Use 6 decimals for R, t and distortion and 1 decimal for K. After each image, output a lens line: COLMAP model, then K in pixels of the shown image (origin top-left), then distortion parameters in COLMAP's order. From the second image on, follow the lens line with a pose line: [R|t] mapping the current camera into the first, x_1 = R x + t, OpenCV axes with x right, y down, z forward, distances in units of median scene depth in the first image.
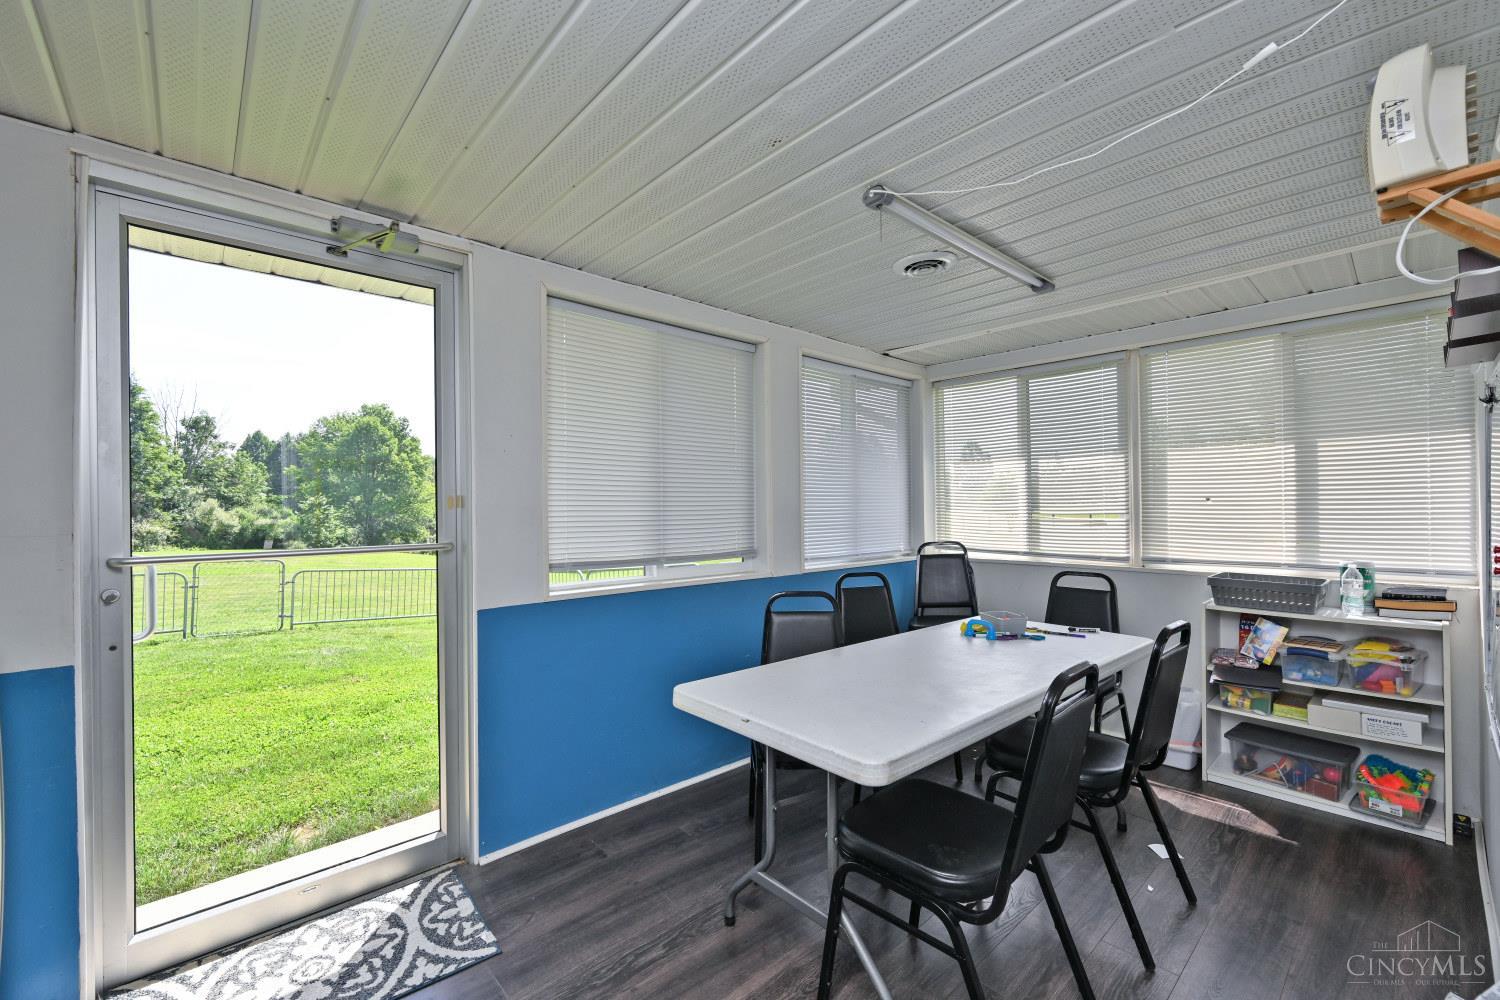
lens RADIAL K [[620.9, 0, 750.0], [0, 620.9, 500.0], [0, 0, 1]] dist [0.000209, 0.000124]
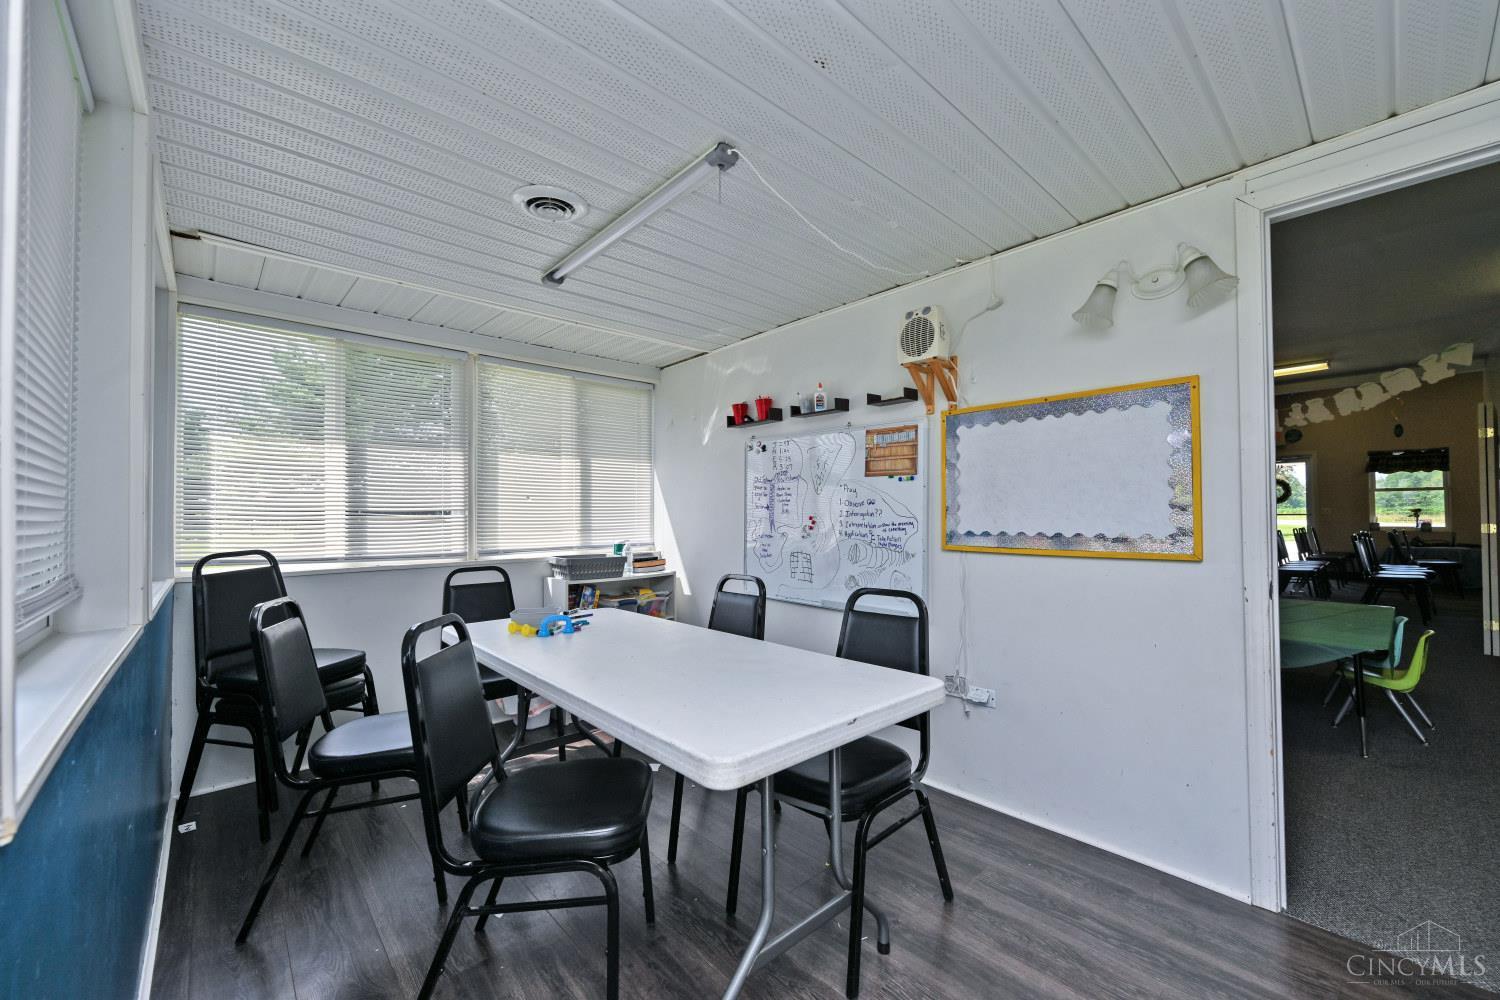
lens RADIAL K [[620.9, 0, 750.0], [0, 620.9, 500.0], [0, 0, 1]] dist [0.000209, 0.000124]
pose [[0.011384, 0.024345, 0.999639, -0.454004], [-0.001953, 0.999702, -0.024324, 0.029995], [-0.999933, -0.001676, 0.011428, 0.533101]]
